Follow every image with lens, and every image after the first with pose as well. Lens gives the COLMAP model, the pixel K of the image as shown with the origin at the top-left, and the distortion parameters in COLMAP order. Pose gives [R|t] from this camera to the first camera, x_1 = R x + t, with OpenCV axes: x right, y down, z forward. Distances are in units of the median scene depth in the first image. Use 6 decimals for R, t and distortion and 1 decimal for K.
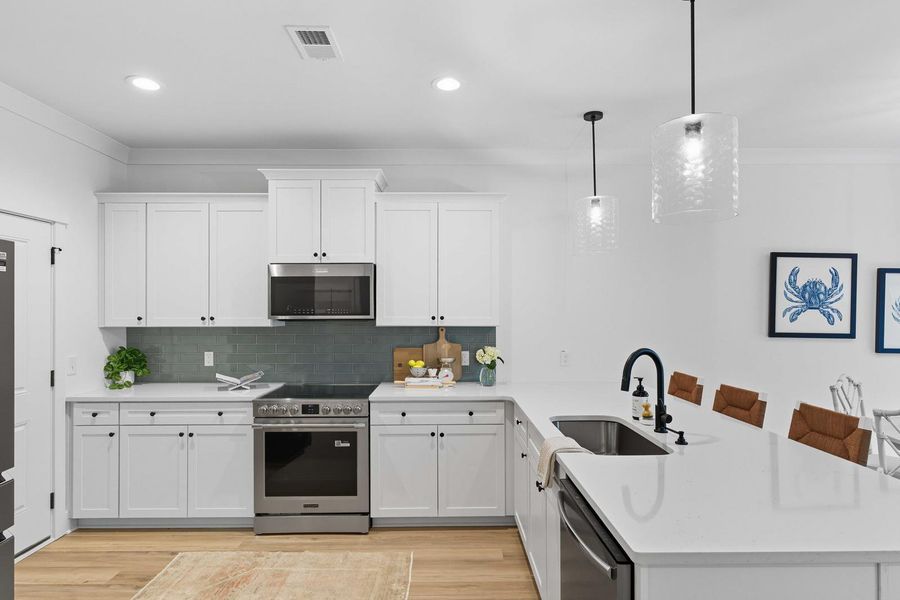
lens RADIAL K [[509.3, 0, 444.7], [0, 509.3, 306.1], [0, 0, 1]] dist [0.003359, -0.000208]
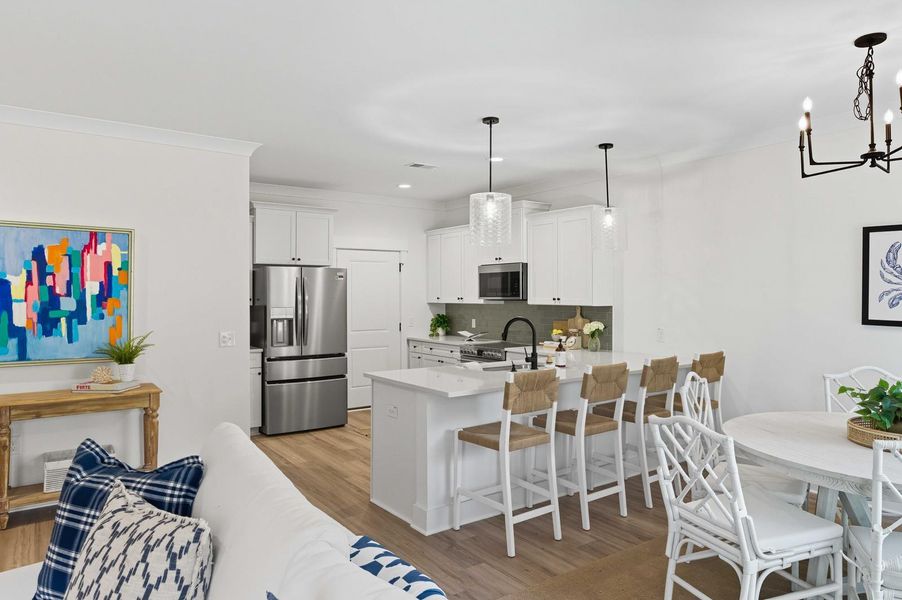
lens RADIAL K [[602.5, 0, 451.8], [0, 602.5, 300.7], [0, 0, 1]] dist [0.016362, 0.002792]
pose [[0.566038, 0.009846, -0.824320, 1.113920], [0.009616, 0.999782, 0.018545, -0.006296], [0.824323, -0.018424, 0.565820, -0.168052]]
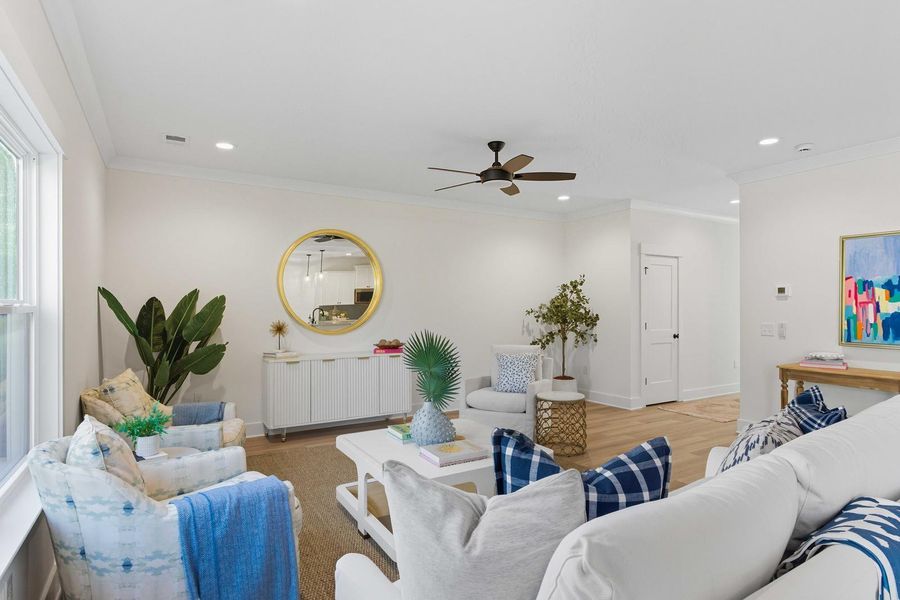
lens RADIAL K [[509.3, 0, 451.1], [0, 509.3, 304.6], [0, 0, 1]] dist [0.003359, -0.000208]
pose [[-0.868902, -0.004999, -0.494960, 1.916482], [0.001919, 0.999907, -0.013468, 0.051662], [0.494981, -0.012652, -0.868812, 1.543474]]
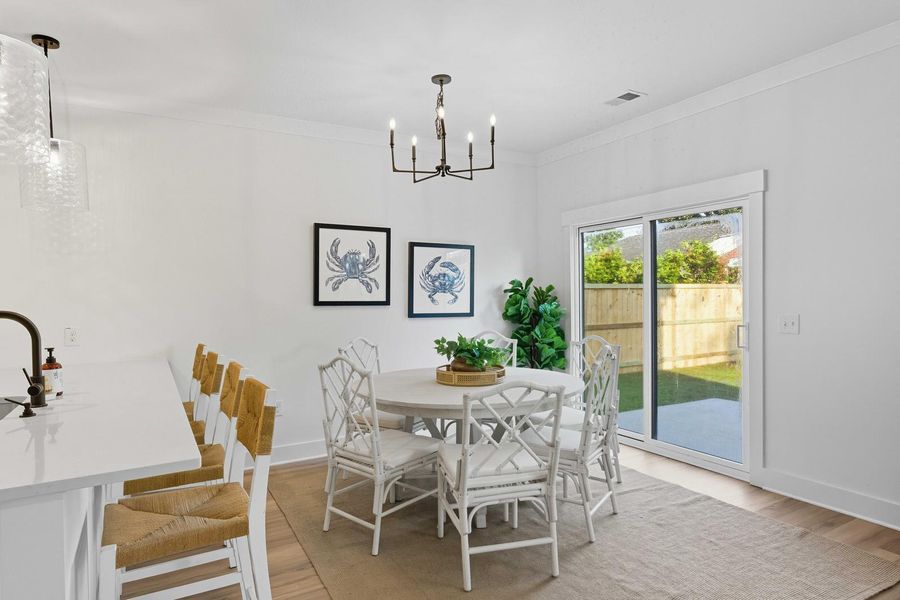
lens RADIAL K [[539.1, 0, 452.3], [0, 539.1, 298.1], [0, 0, 1]] dist [-0.009709, 0.002146]
pose [[0.865875, -0.014829, 0.500040, 0.341882], [0.008112, 0.999845, 0.015604, 0.031418], [-0.500194, -0.009455, 0.865862, -0.081547]]
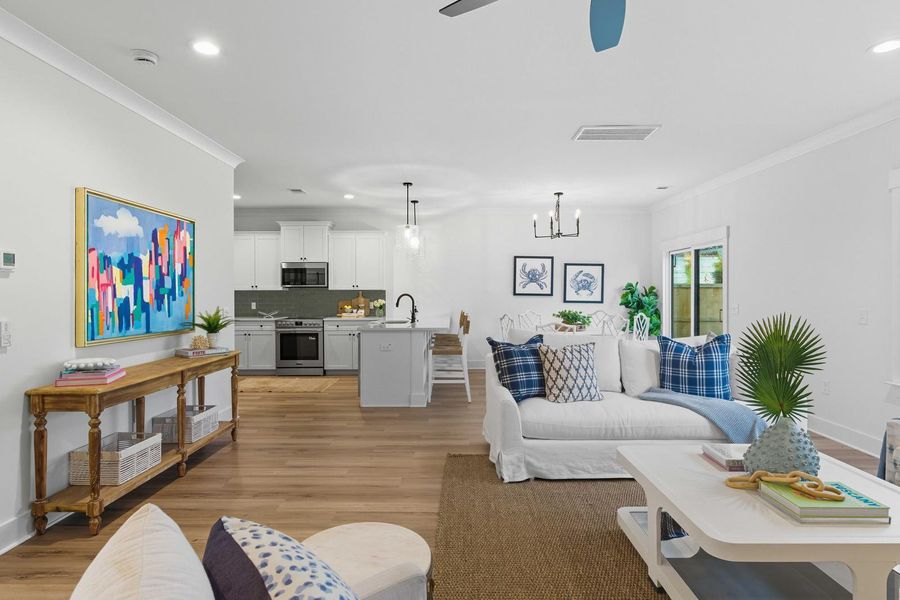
lens RADIAL K [[509.3, 0, 442.9], [0, 509.3, 293.5], [0, 0, 1]] dist [0.003359, -0.000208]
pose [[0.999927, -0.001012, -0.012060, 0.372697], [0.001180, 0.999903, 0.013881, 0.022850], [0.012045, -0.013894, 0.999831, -1.167662]]
